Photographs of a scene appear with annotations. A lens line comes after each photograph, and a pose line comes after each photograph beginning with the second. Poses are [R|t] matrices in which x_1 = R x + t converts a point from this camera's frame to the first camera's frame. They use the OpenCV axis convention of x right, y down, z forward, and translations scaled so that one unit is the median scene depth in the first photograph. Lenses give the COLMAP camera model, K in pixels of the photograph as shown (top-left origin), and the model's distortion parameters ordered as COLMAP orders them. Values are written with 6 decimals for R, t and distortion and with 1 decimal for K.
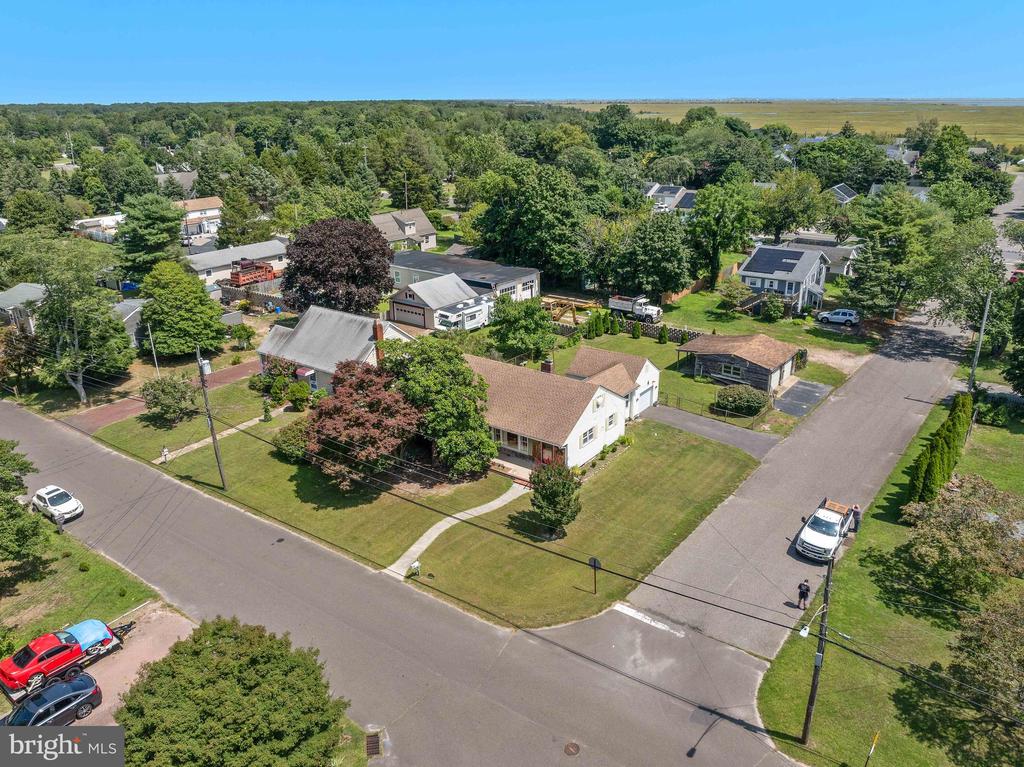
lens RADIAL K [[750.7, 0, 510.2], [0, 750.7, 385.3], [0, 0, 1]] dist [-0.047386, -0.000028]
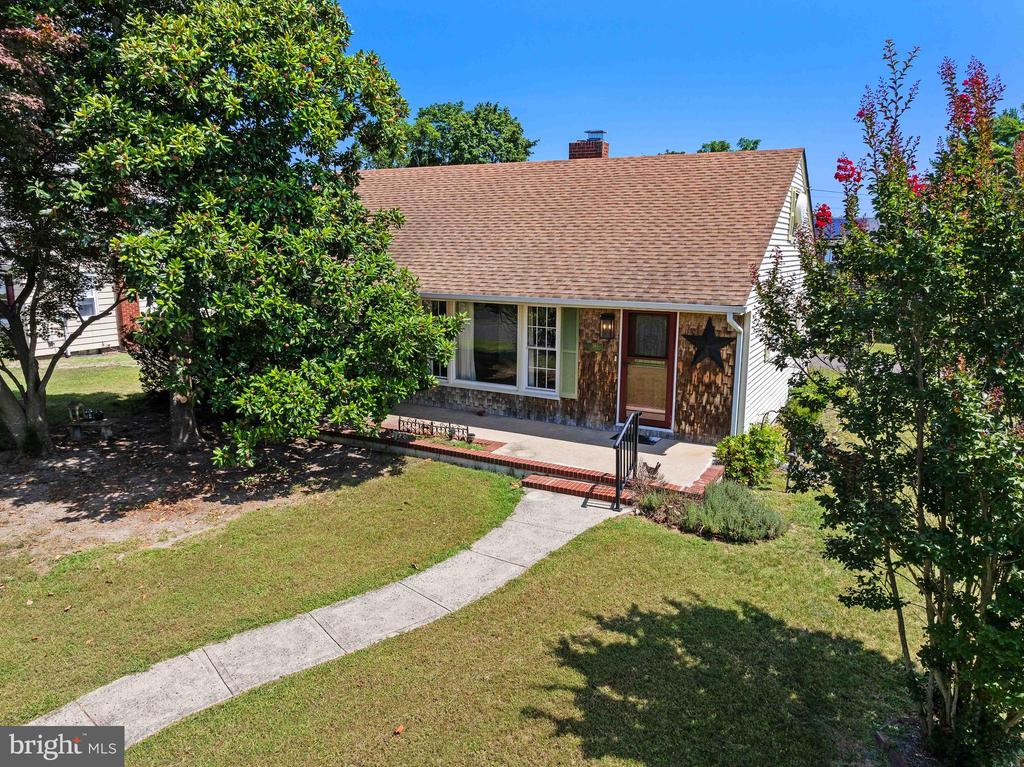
lens RADIAL K [[750.7, 0, 502.5], [0, 750.7, 382.3], [0, 0, 1]] dist [-0.047386, -0.000028]
pose [[0.993963, -0.019214, 0.108021, -0.025063], [0.037225, 0.985204, -0.167293, 0.136338], [-0.103209, 0.170304, 0.979972, 0.788526]]
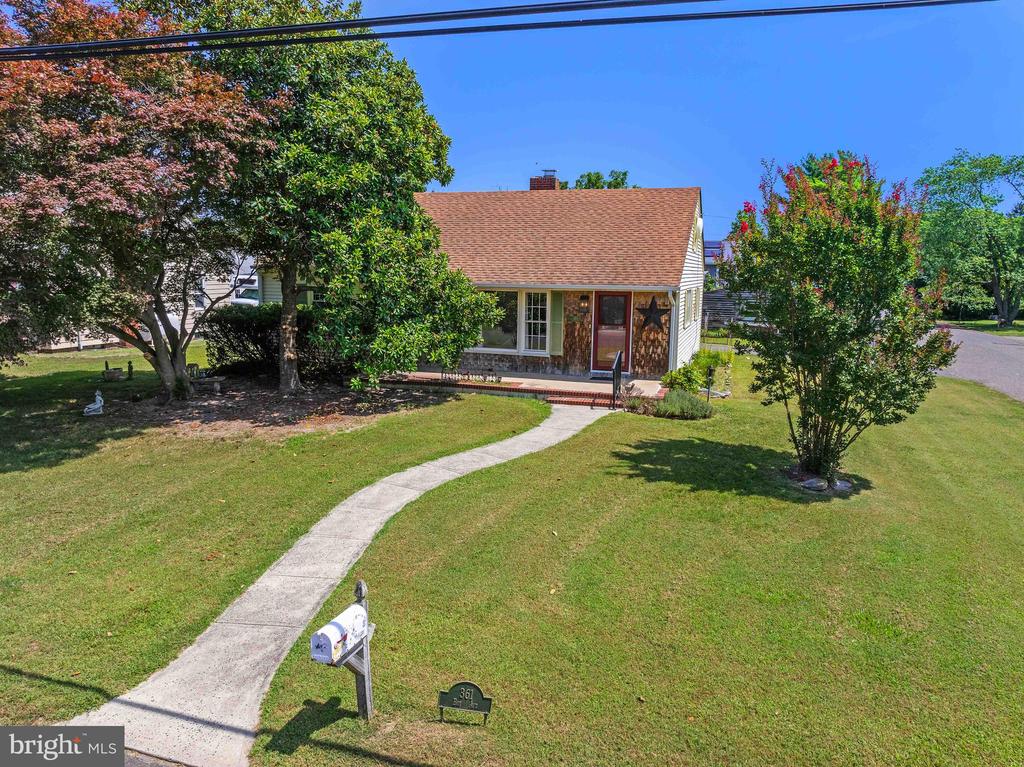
lens RADIAL K [[750.7, 0, 517.9], [0, 750.7, 385.7], [0, 0, 1]] dist [-0.047386, -0.000028]
pose [[0.952623, -0.038704, 0.301680, -0.109142], [0.096901, 0.978806, -0.180411, 0.181373], [-0.288304, 0.201097, 0.936184, 0.695494]]
